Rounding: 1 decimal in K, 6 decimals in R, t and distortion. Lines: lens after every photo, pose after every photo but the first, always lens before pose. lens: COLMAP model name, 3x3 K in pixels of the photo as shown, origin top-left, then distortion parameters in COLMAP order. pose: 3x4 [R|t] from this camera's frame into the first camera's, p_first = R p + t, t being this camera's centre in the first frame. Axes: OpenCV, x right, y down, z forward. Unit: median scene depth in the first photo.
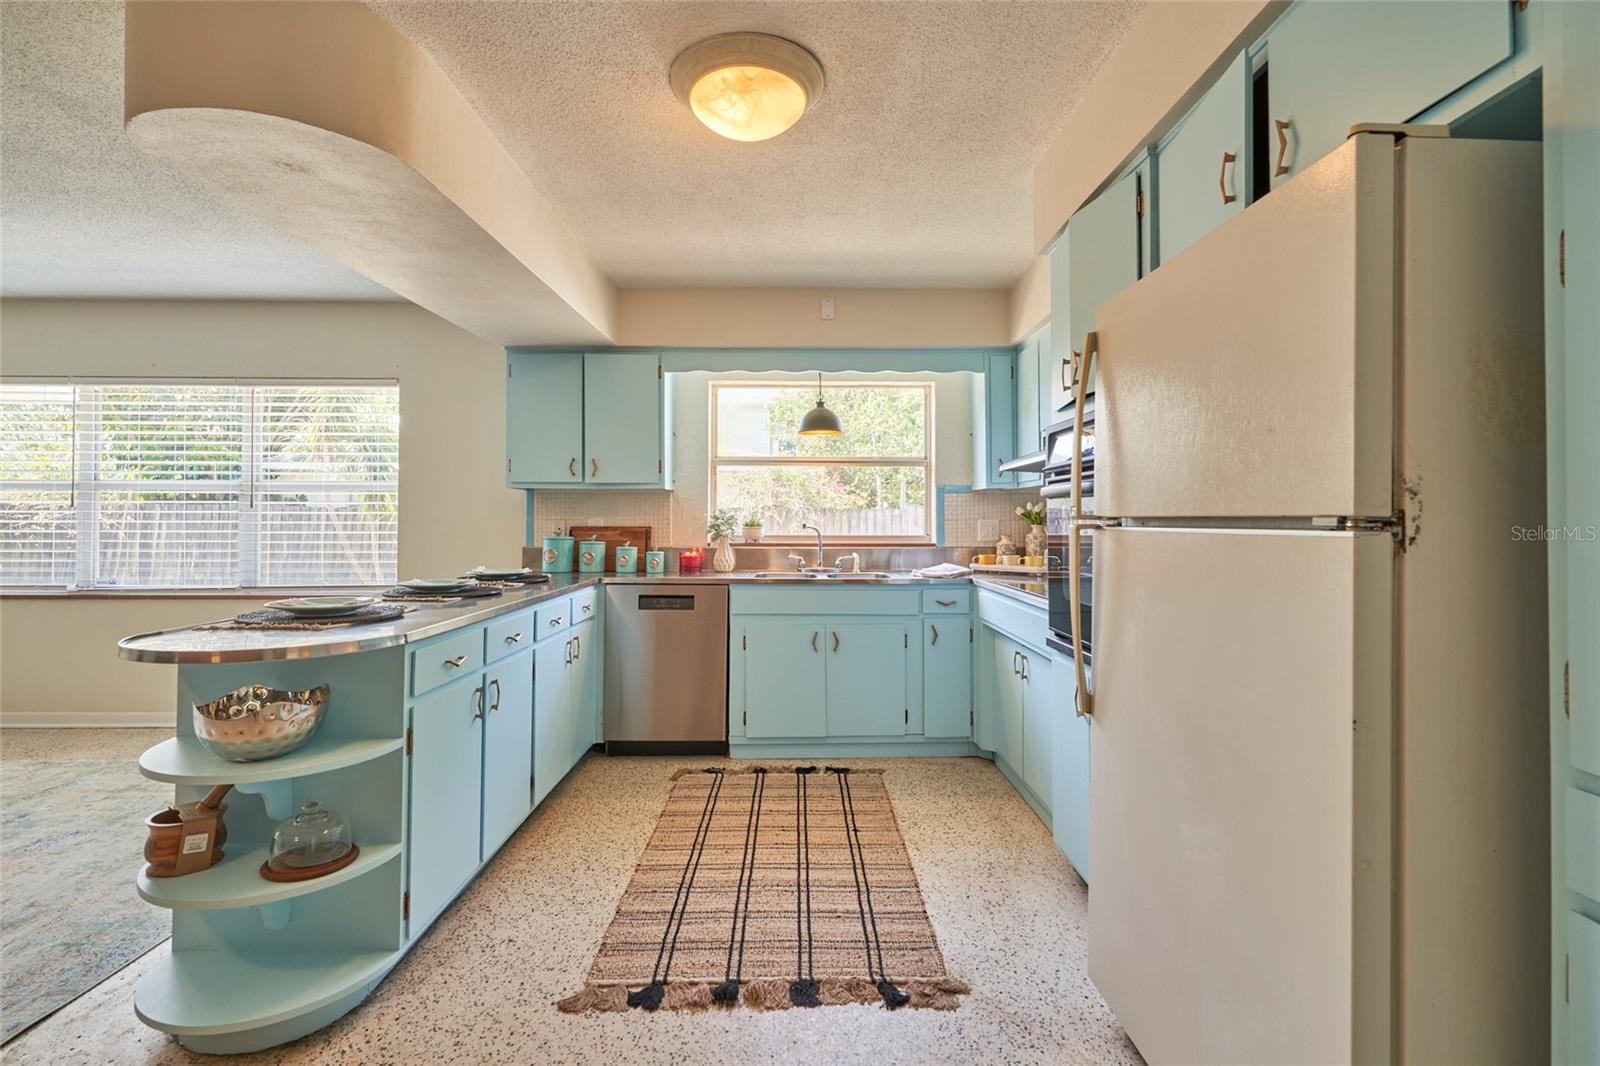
lens RADIAL K [[746.6, 0, 804.3], [0, 746.6, 507.4], [0, 0, 1]] dist [0.000002, 0.001533]
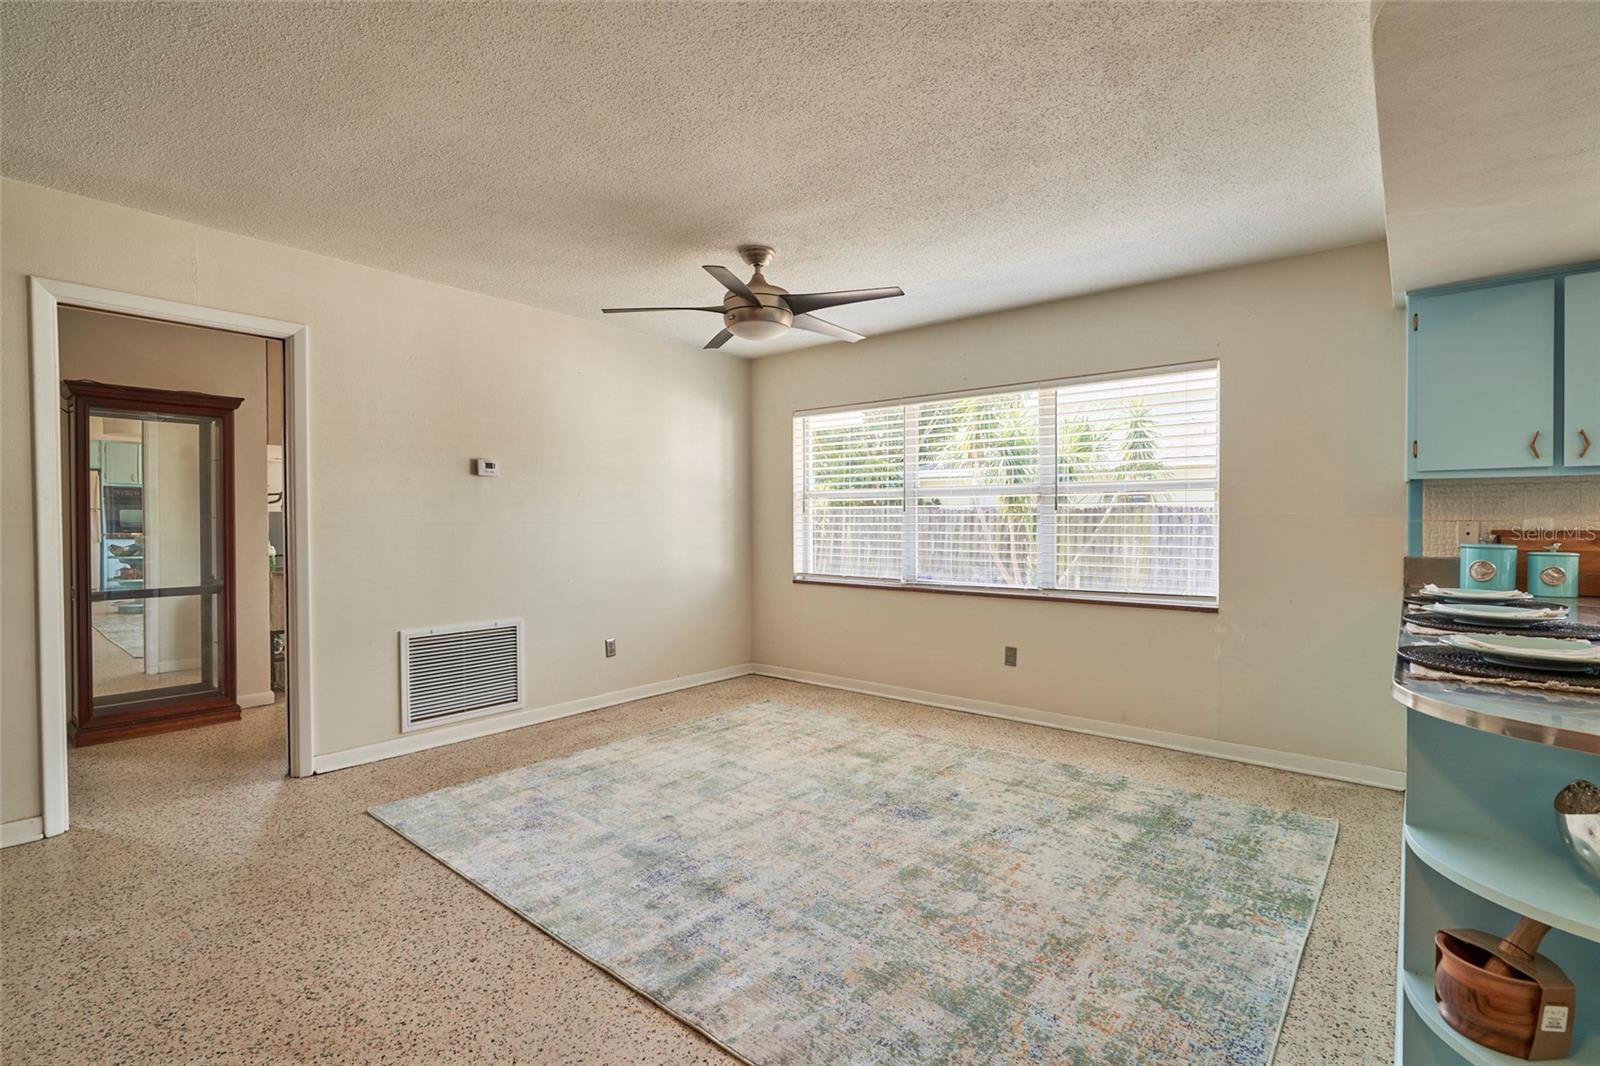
lens RADIAL K [[746.6, 0, 809.7], [0, 746.6, 525.3], [0, 0, 1]] dist [0.000002, 0.001533]
pose [[0.767652, 0.001719, -0.640865, -0.434479], [0.013659, 0.999725, 0.019042, -0.002239], [0.640722, -0.023371, 0.767418, 0.038940]]
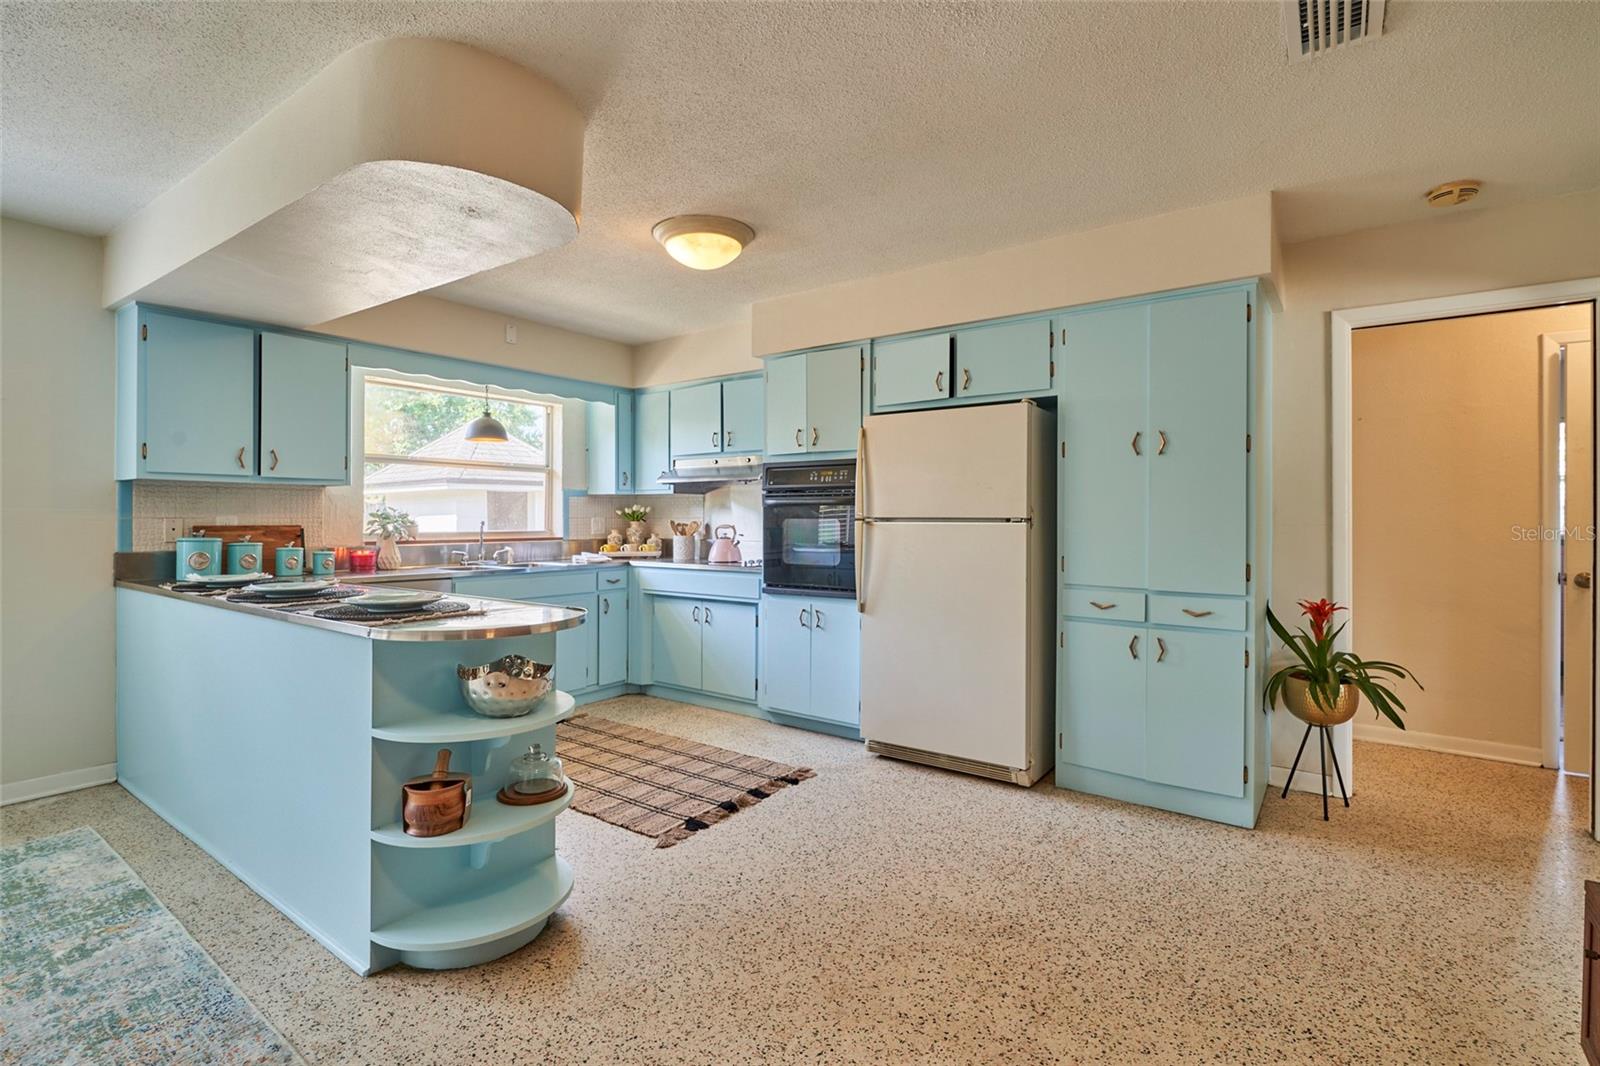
lens RADIAL K [[746.6, 0, 799.8], [0, 746.6, 518.8], [0, 0, 1]] dist [0.000002, 0.001533]
pose [[0.601391, -0.002579, 0.798951, -0.699670], [-0.014140, 0.999804, 0.013870, -0.004888], [-0.798830, -0.019638, 0.601237, -0.052979]]
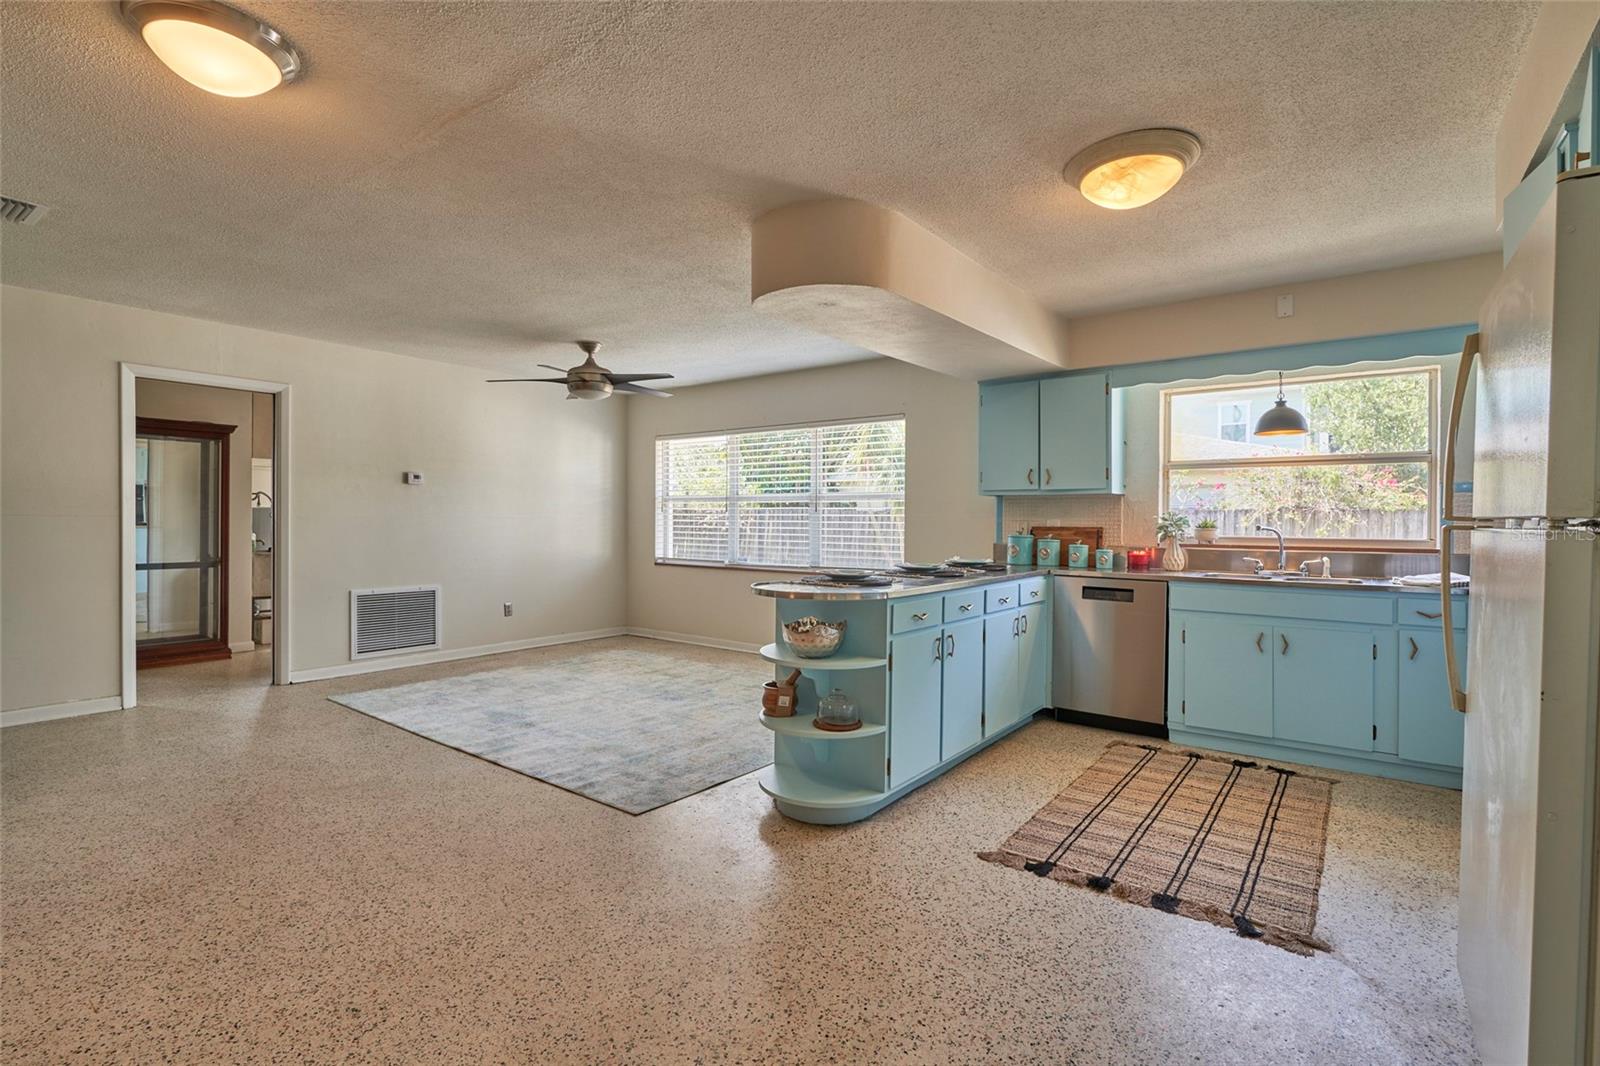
lens RADIAL K [[746.6, 0, 810.4], [0, 746.6, 519.4], [0, 0, 1]] dist [0.000002, 0.001533]
pose [[0.793015, 0.003048, -0.609194, 0.153505], [0.004986, 0.999922, 0.011493, -0.001050], [0.609181, -0.012152, 0.792938, -0.177385]]
